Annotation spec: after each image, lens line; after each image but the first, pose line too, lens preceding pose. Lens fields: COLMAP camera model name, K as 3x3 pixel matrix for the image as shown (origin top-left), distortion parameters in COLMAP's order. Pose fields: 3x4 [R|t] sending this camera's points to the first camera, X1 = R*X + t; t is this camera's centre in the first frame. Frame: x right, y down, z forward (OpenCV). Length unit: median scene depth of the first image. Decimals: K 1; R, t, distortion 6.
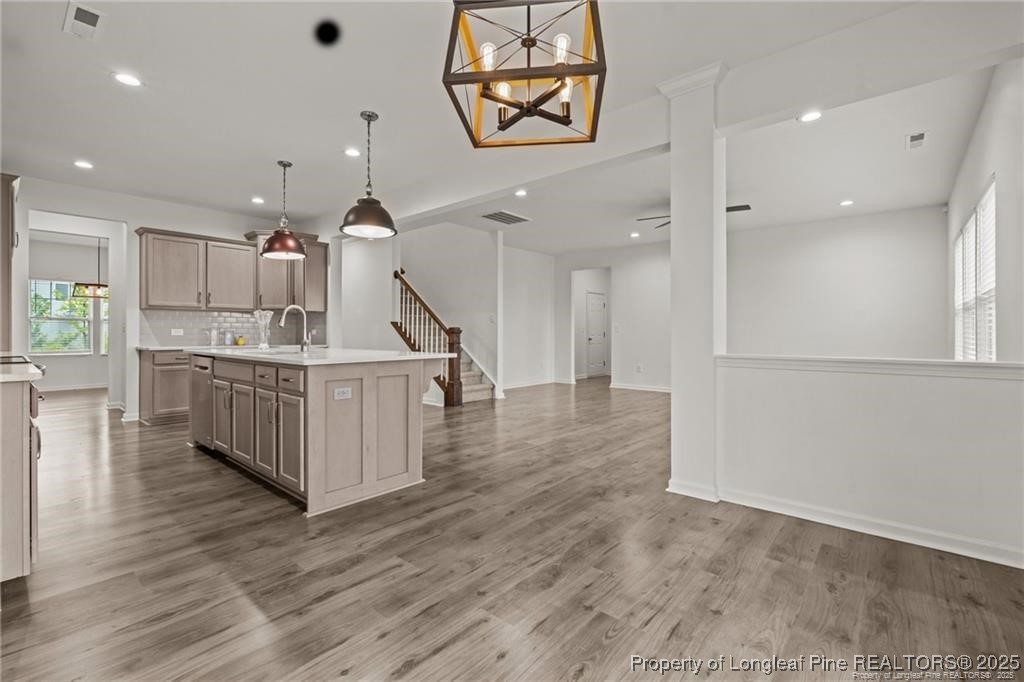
lens RADIAL K [[456.5, 0, 508.1], [0, 456.5, 337.4], [0, 0, 1]] dist [-0.008542, 0.000400]
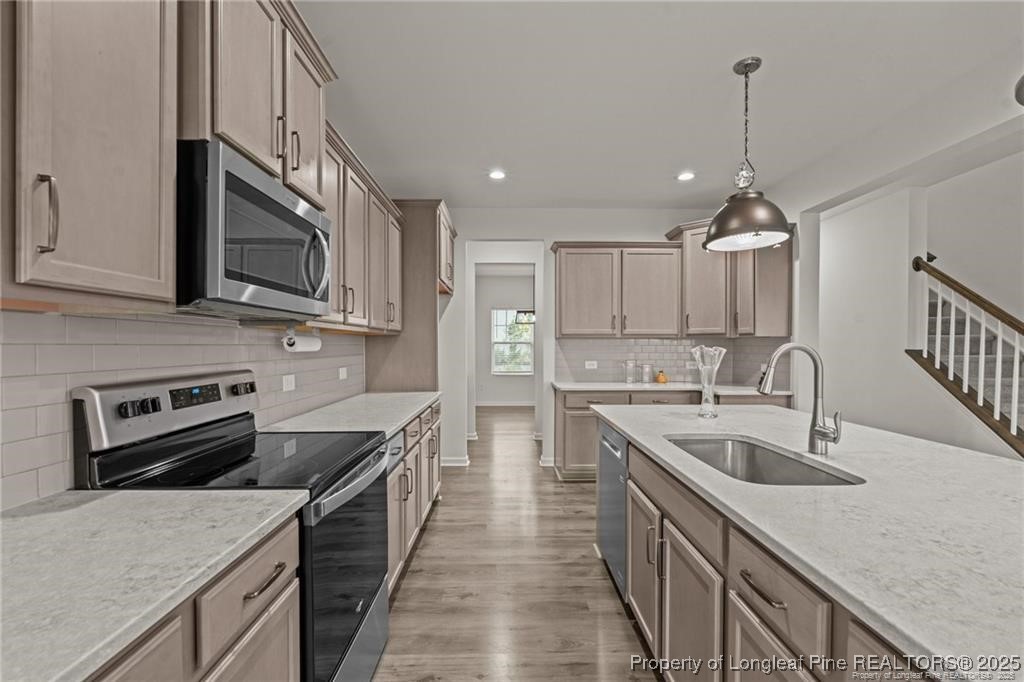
lens RADIAL K [[456.5, 0, 517.6], [0, 456.5, 342.3], [0, 0, 1]] dist [-0.008542, 0.000400]
pose [[0.684608, -0.005762, -0.728888, -0.220624], [-0.004634, 0.999914, -0.012257, -0.042380], [0.728896, 0.011769, 0.684523, 0.342887]]
